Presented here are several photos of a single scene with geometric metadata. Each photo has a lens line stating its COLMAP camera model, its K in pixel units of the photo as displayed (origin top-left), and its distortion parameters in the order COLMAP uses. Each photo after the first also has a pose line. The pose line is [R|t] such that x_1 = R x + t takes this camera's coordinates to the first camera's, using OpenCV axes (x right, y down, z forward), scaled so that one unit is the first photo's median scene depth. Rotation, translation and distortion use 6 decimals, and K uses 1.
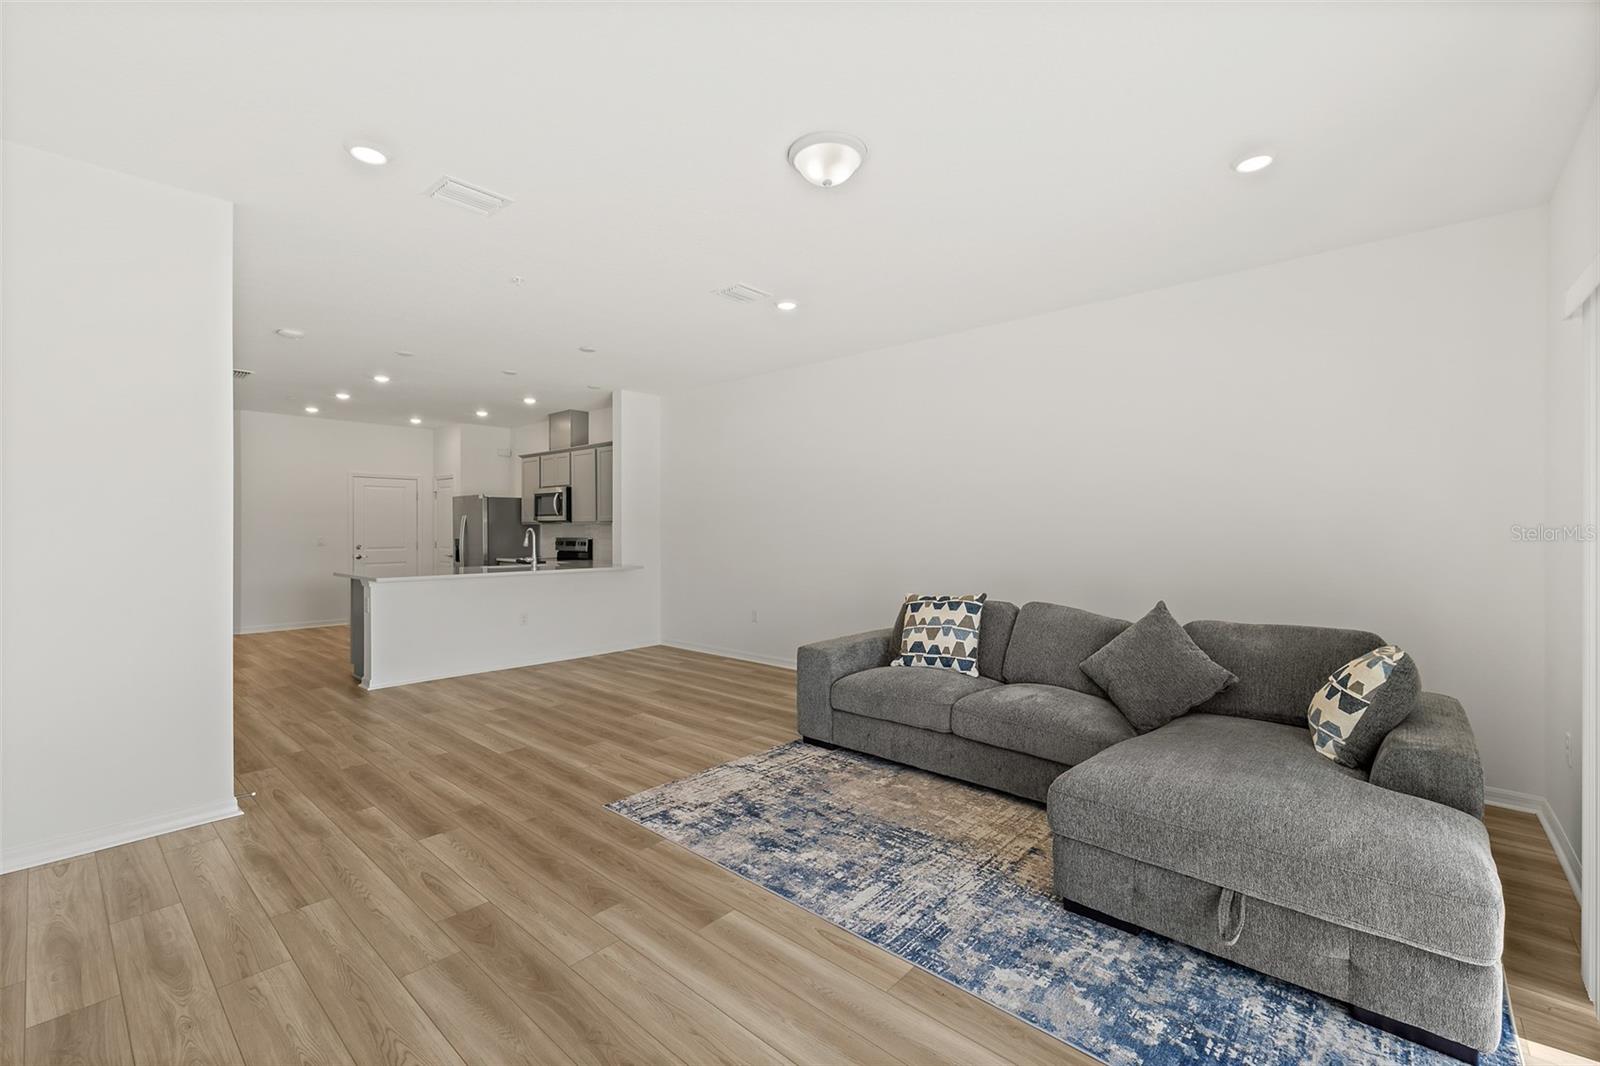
lens RADIAL K [[673.8, 0, 795.0], [0, 673.8, 527.9], [0, 0, 1]] dist [0.005740, 0.000338]
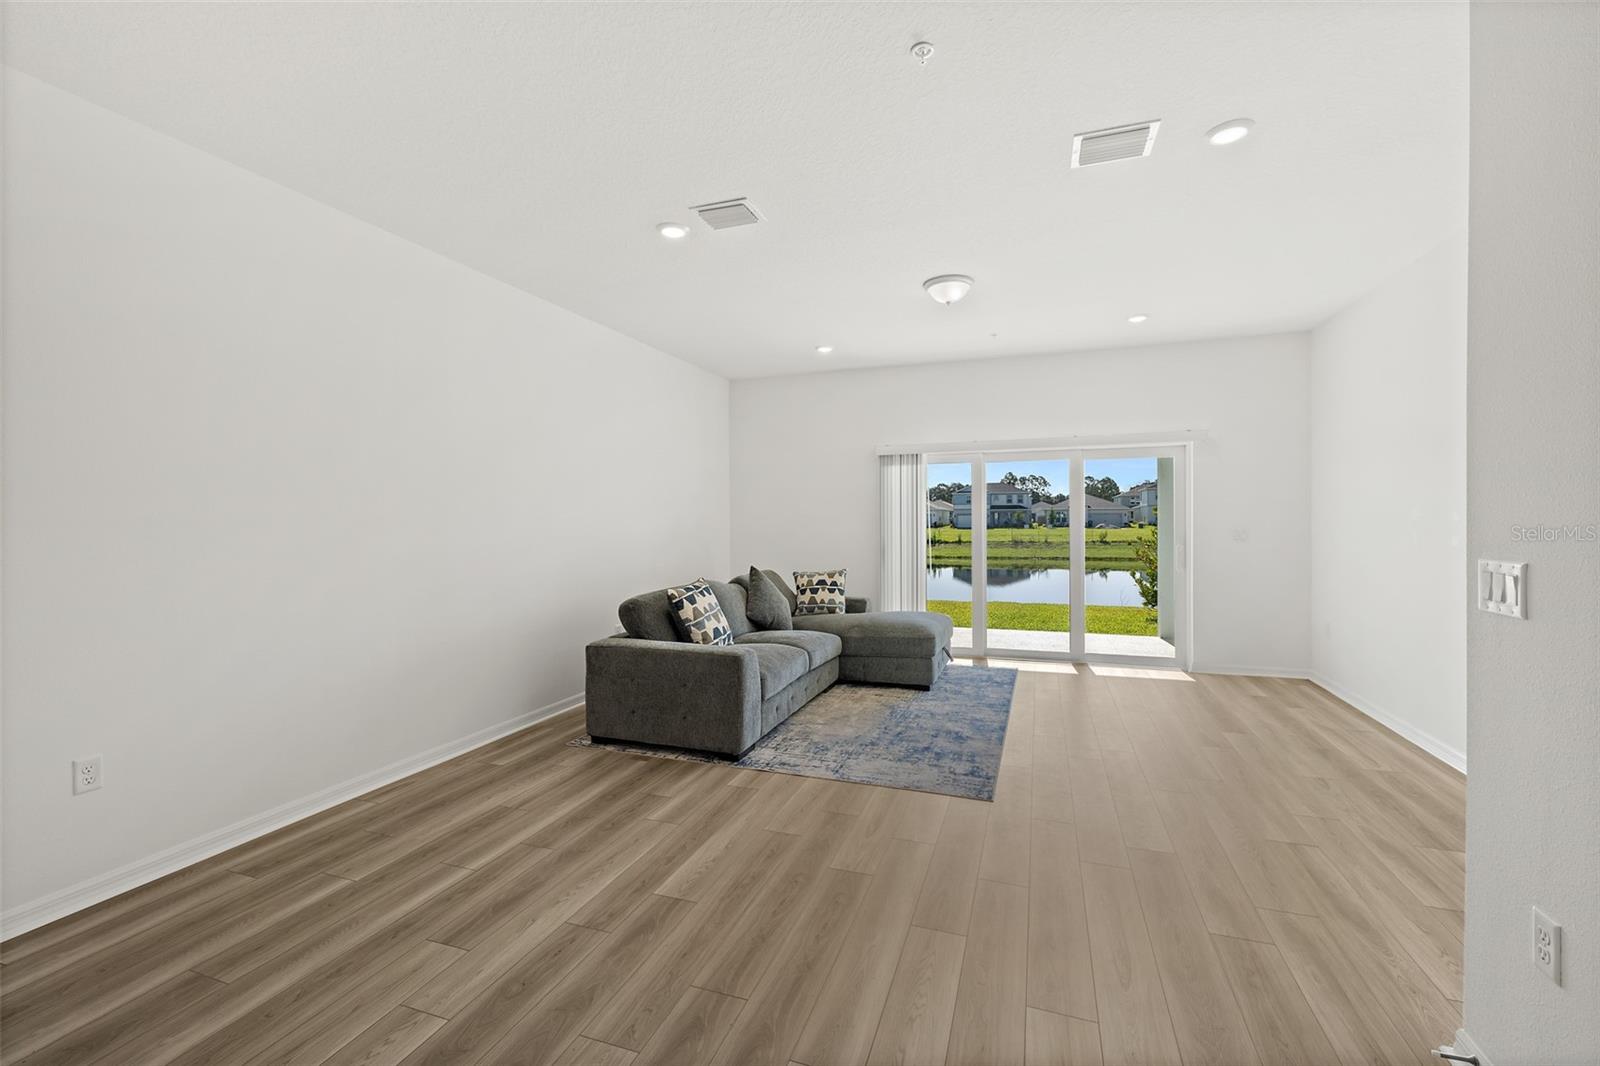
lens RADIAL K [[677.4, 0, 791.4], [0, 677.4, 530.0], [0, 0, 1]] dist [0.004881, -0.000023]
pose [[-0.368765, -0.013015, 0.929432, -1.093141], [0.006688, 0.999839, 0.016654, -0.004636], [-0.929499, 0.012357, -0.368619, 1.631786]]
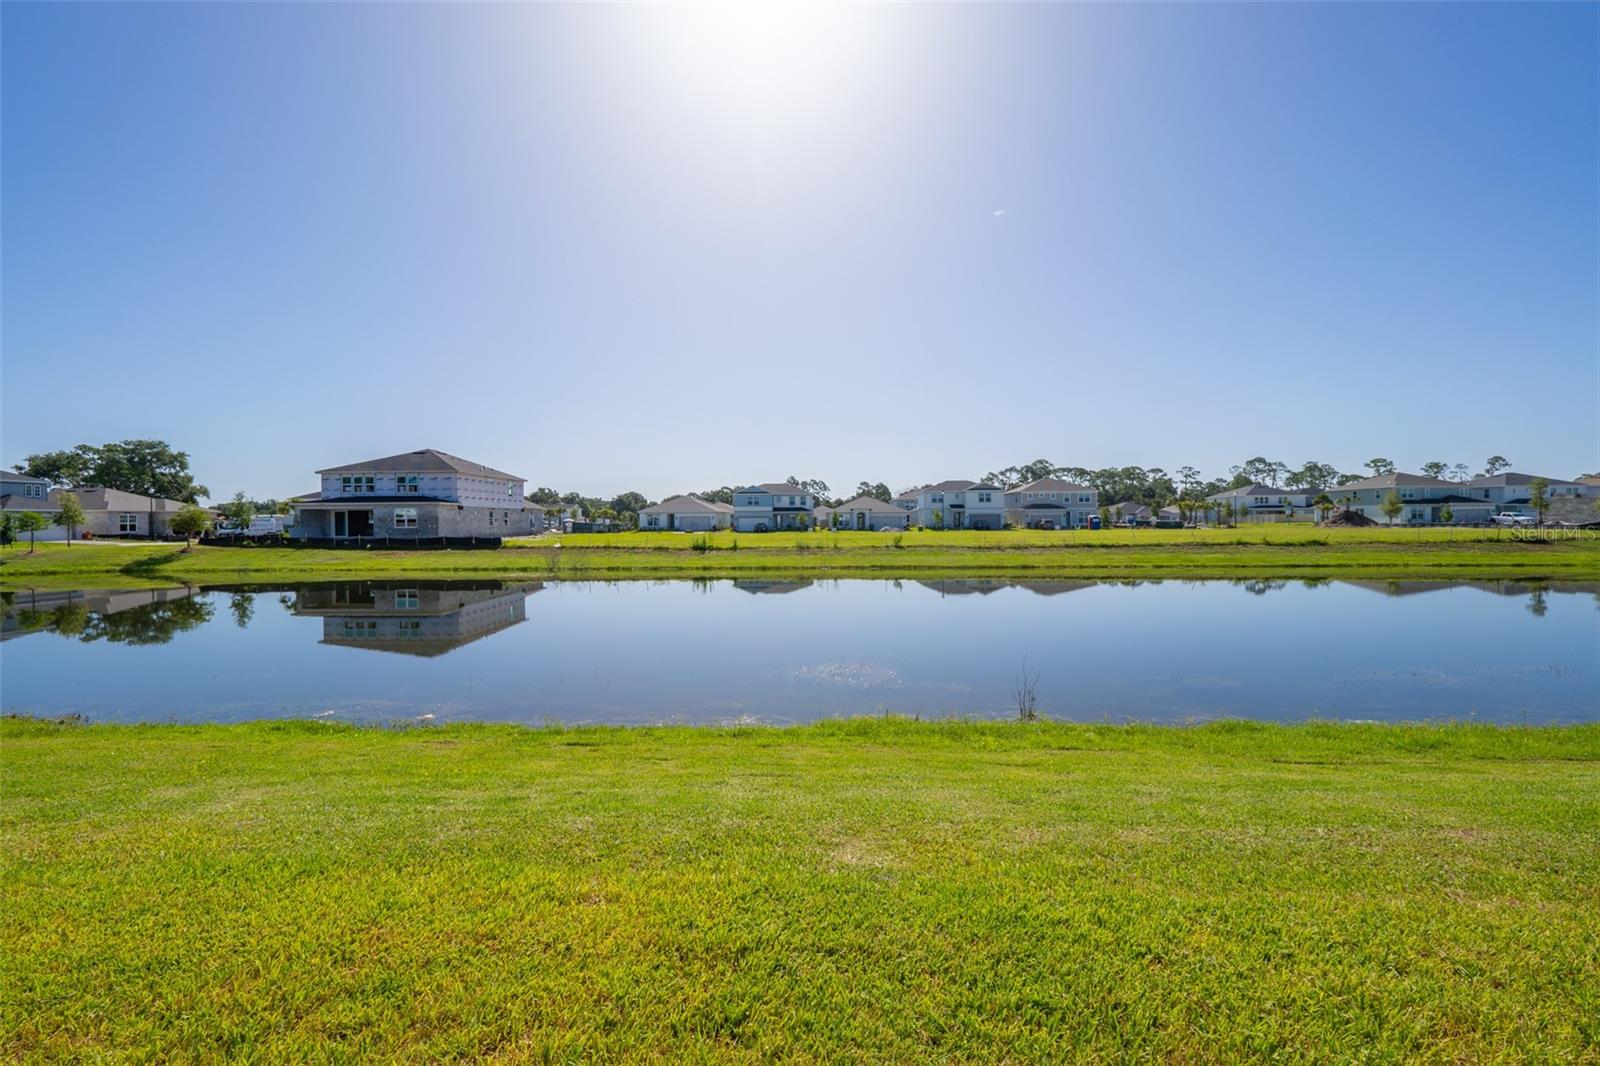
lens RADIAL K [[668.8, 0, 794.4], [0, 668.8, 530.8], [0, 0, 1]] dist [0.006958, 0.000139]
pose [[-0.639476, -0.006951, 0.768780, 2.015441], [0.004695, 0.999905, 0.012946, 0.084641], [-0.768797, 0.011888, -0.639382, -0.857204]]
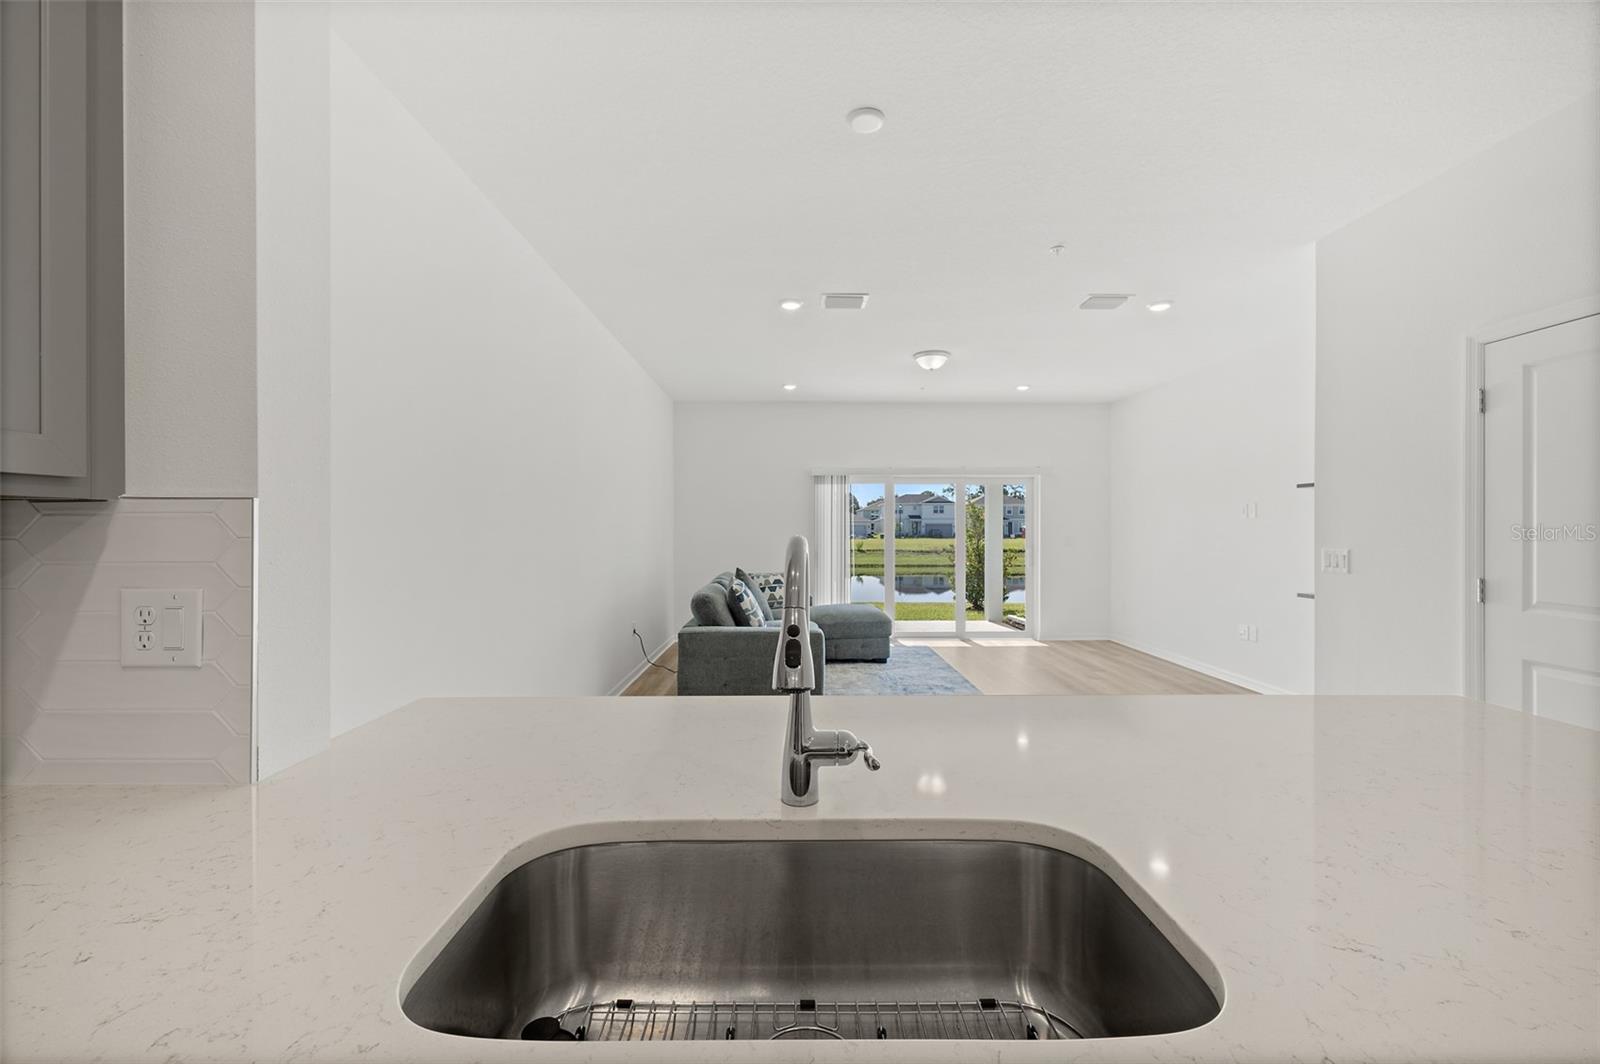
lens RADIAL K [[677.4, 0, 791.4], [0, 677.4, 529.0], [0, 0, 1]] dist [0.004881, -0.000023]
pose [[-0.671522, -0.003055, 0.740978, -1.052412], [-0.002987, 0.999995, 0.001415, -0.002602], [-0.740979, -0.001263, -0.671528, 2.341631]]
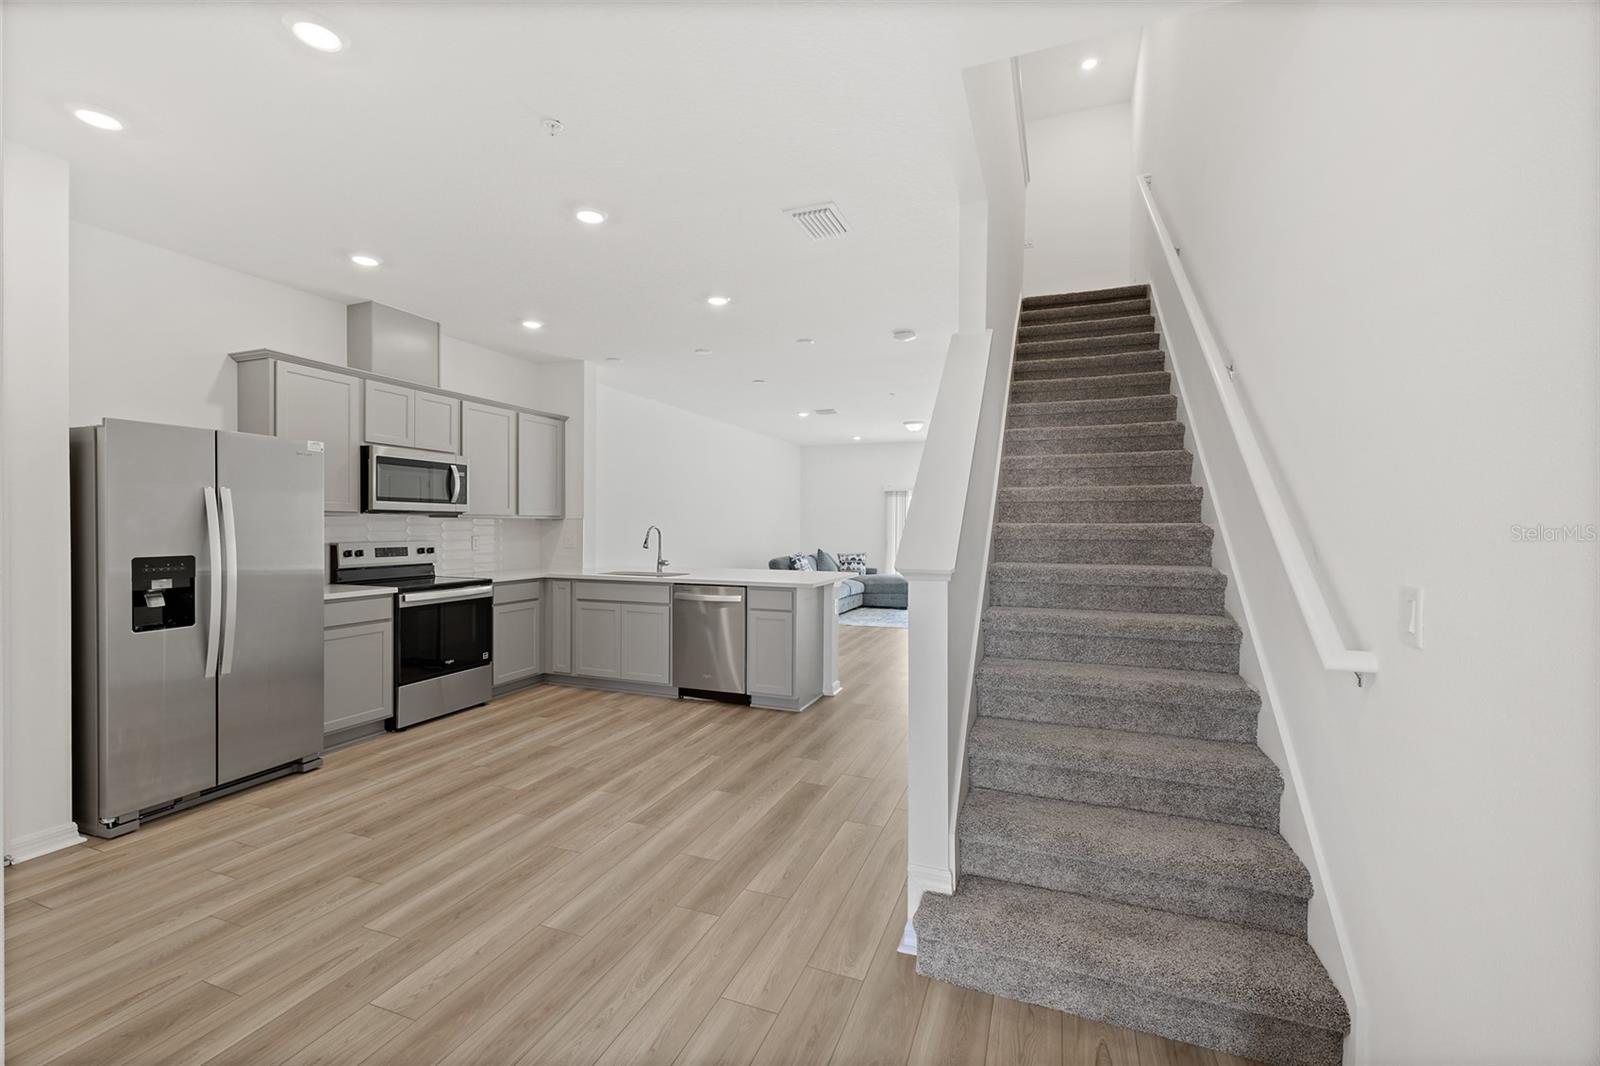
lens RADIAL K [[677.4, 0, 791.4], [0, 677.4, 530.0], [0, 0, 1]] dist [0.004881, -0.000023]
pose [[-0.348412, -0.009782, 0.937290, -2.635866], [-0.007099, 0.999944, 0.007797, -0.004895], [-0.937315, -0.003937, -0.348462, 2.427097]]
